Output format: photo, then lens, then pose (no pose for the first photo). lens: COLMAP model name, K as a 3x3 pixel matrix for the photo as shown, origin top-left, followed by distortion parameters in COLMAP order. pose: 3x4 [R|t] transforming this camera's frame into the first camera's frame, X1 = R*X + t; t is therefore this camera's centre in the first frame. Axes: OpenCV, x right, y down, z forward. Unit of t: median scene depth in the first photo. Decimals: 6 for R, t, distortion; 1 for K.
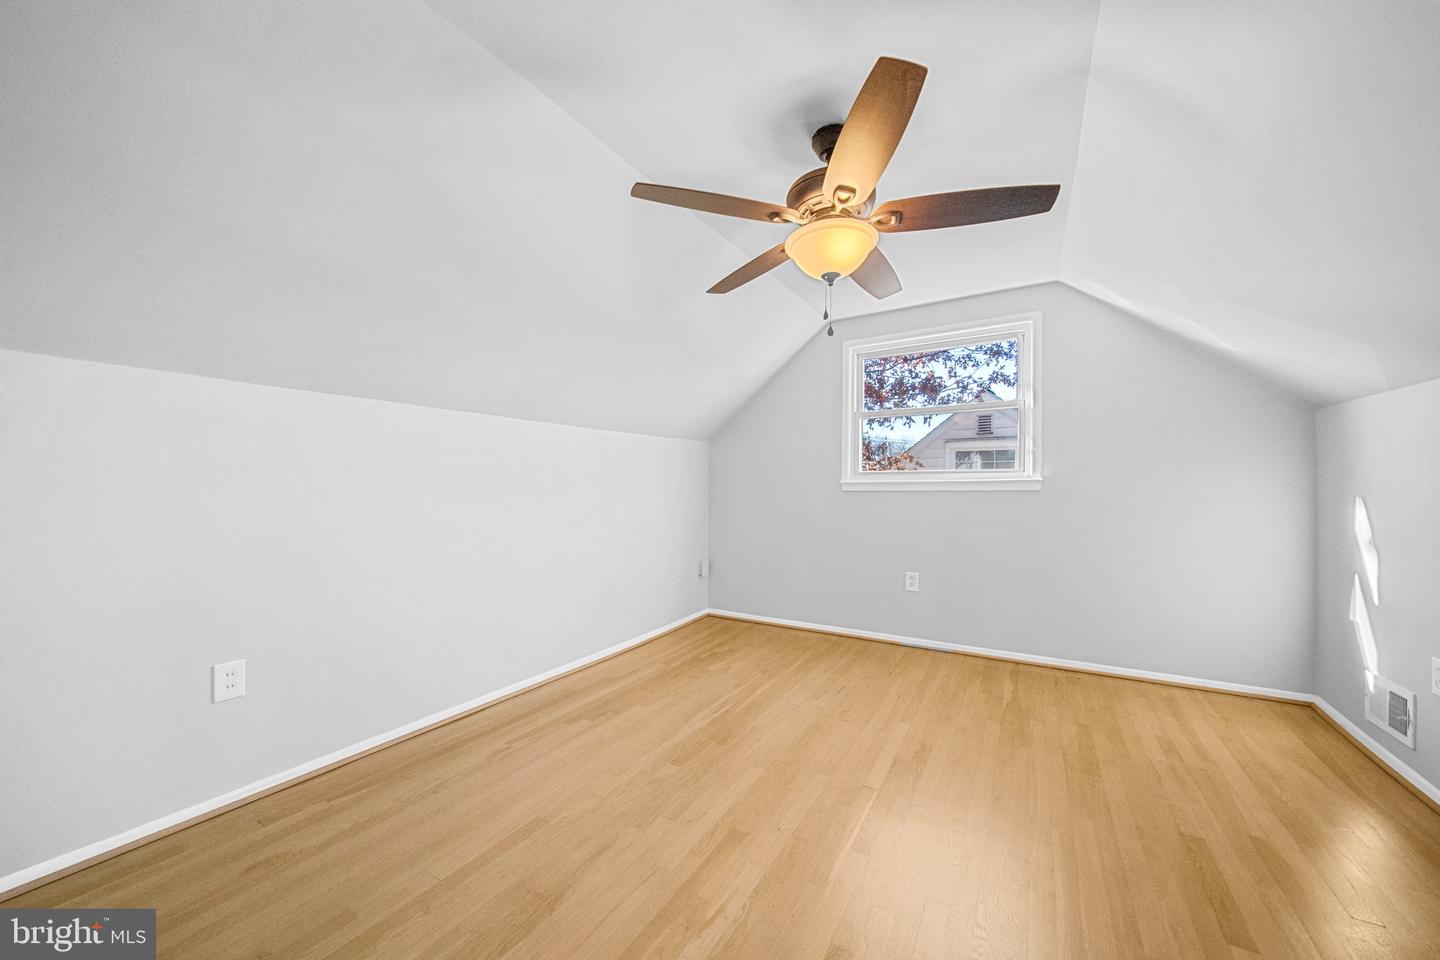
lens RADIAL K [[521.4, 0, 723.6], [0, 521.4, 488.3], [0, 0, 1]] dist [-0.000588, -0.000145]
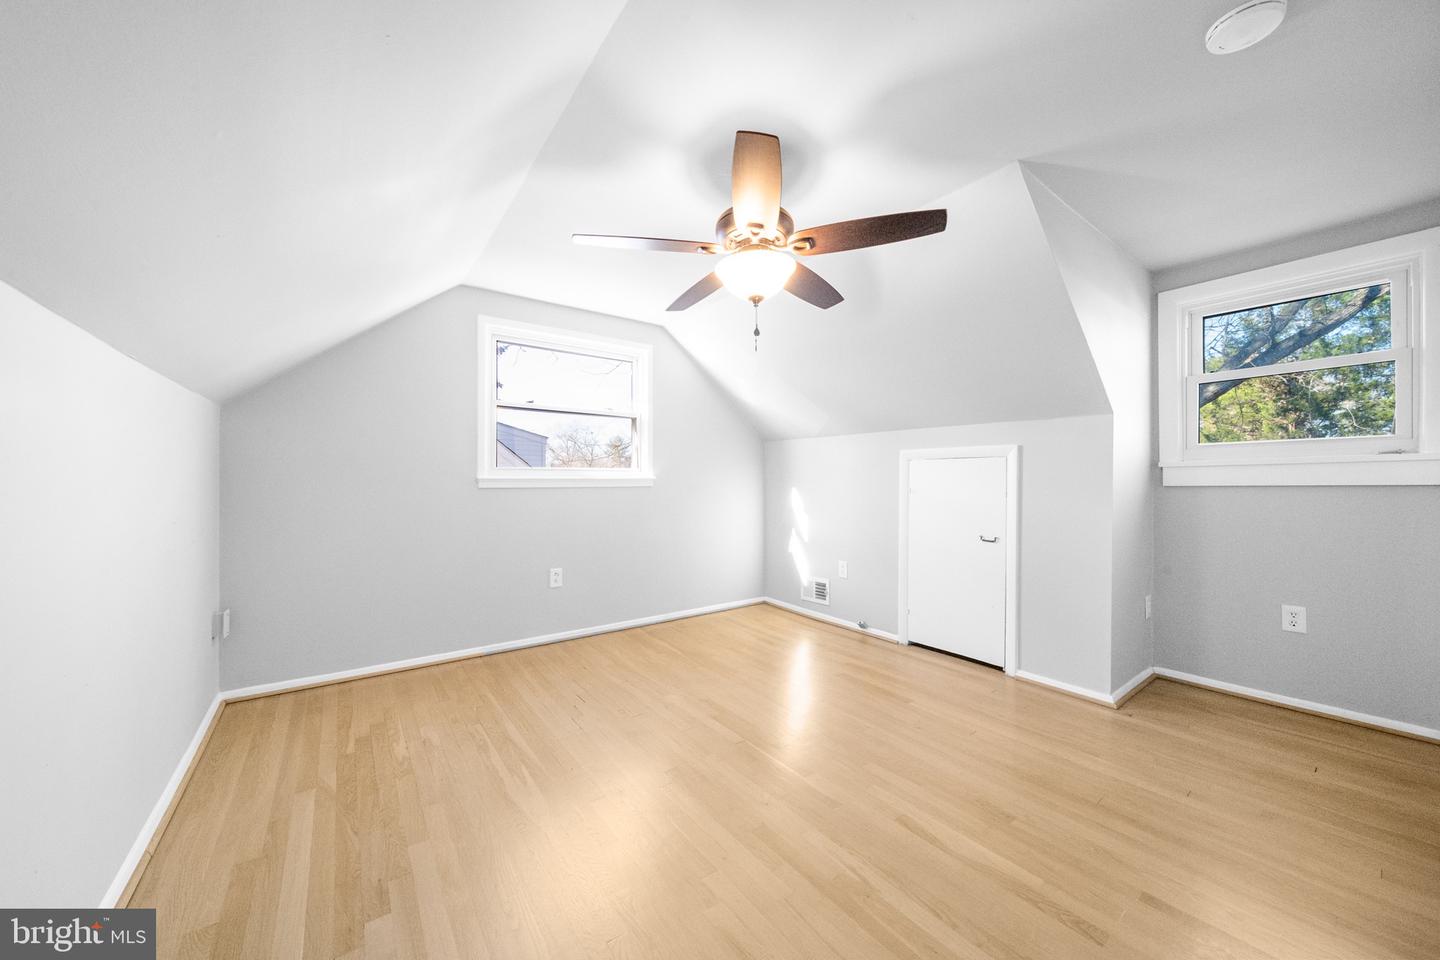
lens RADIAL K [[515.4, 0, 720.0], [0, 515.4, 480.0], [0, 0, 1]] dist [0.001116, -0.000116]
pose [[0.372240, 0.005210, 0.928122, -0.499006], [0.000754, 0.999982, -0.005916, -0.003185], [-0.928136, 0.002902, 0.372229, 0.376704]]
